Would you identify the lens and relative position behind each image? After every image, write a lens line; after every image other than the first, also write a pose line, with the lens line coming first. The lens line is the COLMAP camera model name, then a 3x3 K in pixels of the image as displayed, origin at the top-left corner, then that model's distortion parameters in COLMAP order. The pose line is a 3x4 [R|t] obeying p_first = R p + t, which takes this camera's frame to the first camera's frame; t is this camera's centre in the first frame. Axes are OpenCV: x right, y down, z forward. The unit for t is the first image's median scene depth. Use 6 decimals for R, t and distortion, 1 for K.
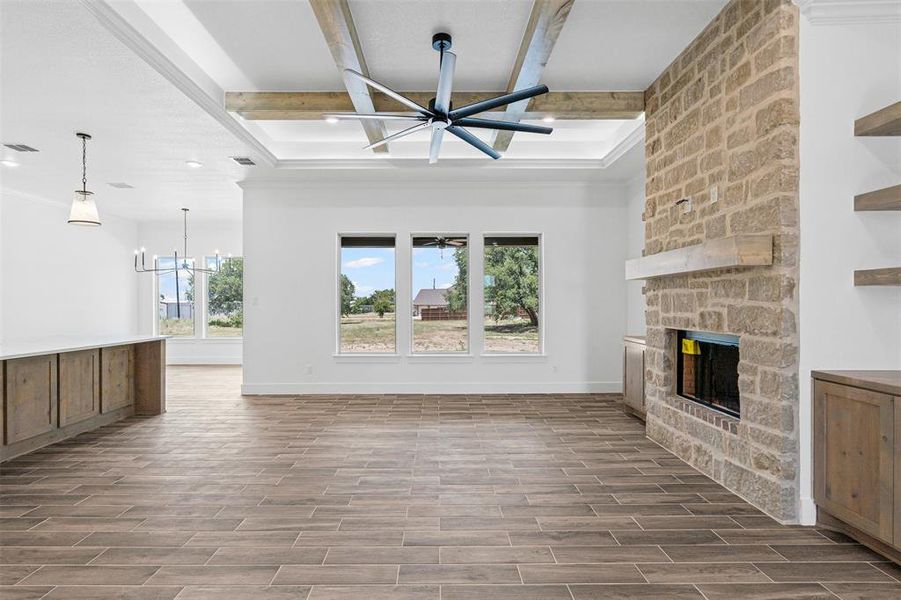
lens RADIAL K [[428.9, 0, 446.2], [0, 428.9, 304.0], [0, 0, 1]] dist [-0.001671, 0.000094]
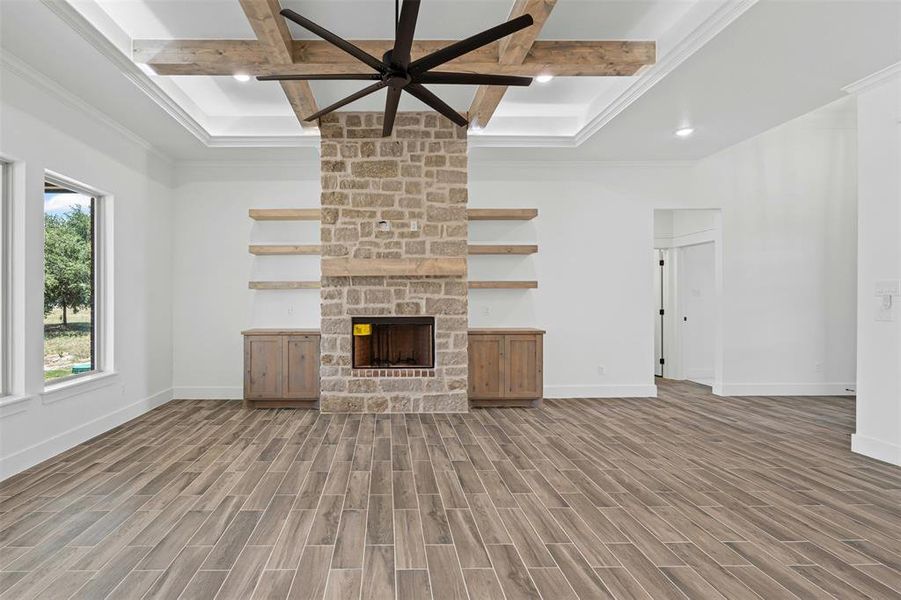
lens RADIAL K [[433.8, 0, 387.9], [0, 433.8, 298.9], [0, 0, 1]] dist [-0.000444, 0.000427]
pose [[0.012136, 0.003269, 0.999921, -0.902671], [0.006028, 0.999976, -0.003342, 0.010239], [-0.999908, 0.006068, 0.012116, 1.052655]]
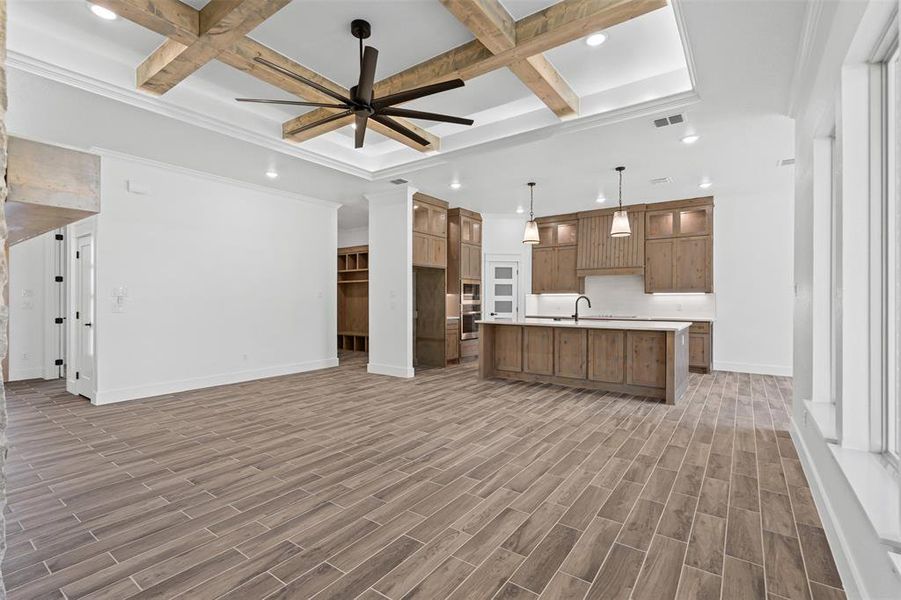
lens RADIAL K [[410.8, 0, 447.2], [0, 410.8, 301.1], [0, 0, 1]] dist [-0.002723, 0.000172]
pose [[-0.602415, 0.002892, -0.798178, 0.660024], [-0.000949, 0.999990, 0.004339, 0.013226], [0.798182, 0.003372, -0.602407, 1.816352]]
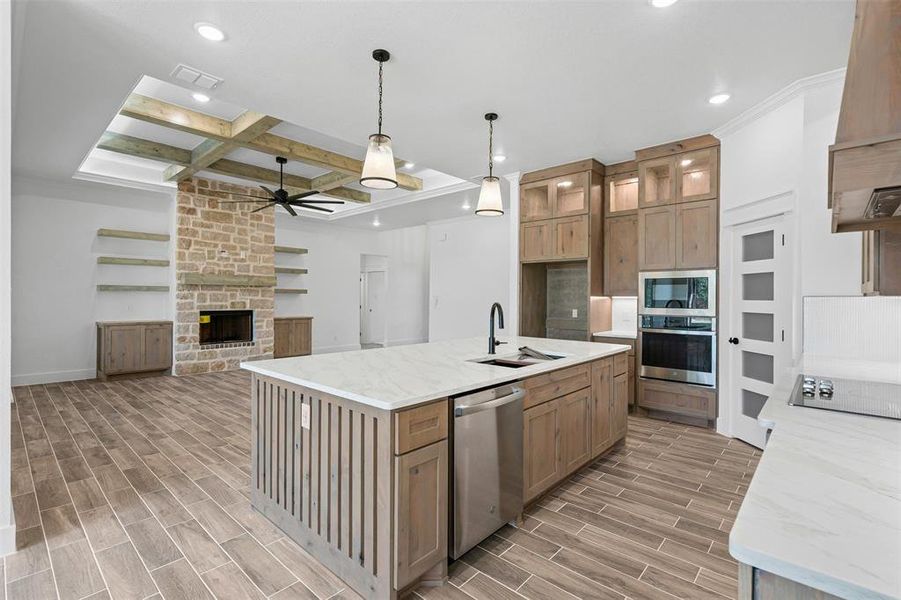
lens RADIAL K [[410.8, 0, 447.2], [0, 410.8, 301.1], [0, 0, 1]] dist [-0.002723, 0.000172]
pose [[-0.730521, -0.010792, 0.682804, -1.860759], [-0.005881, 0.999937, 0.009513, -0.013772], [-0.682864, 0.002934, -0.730539, 1.901061]]
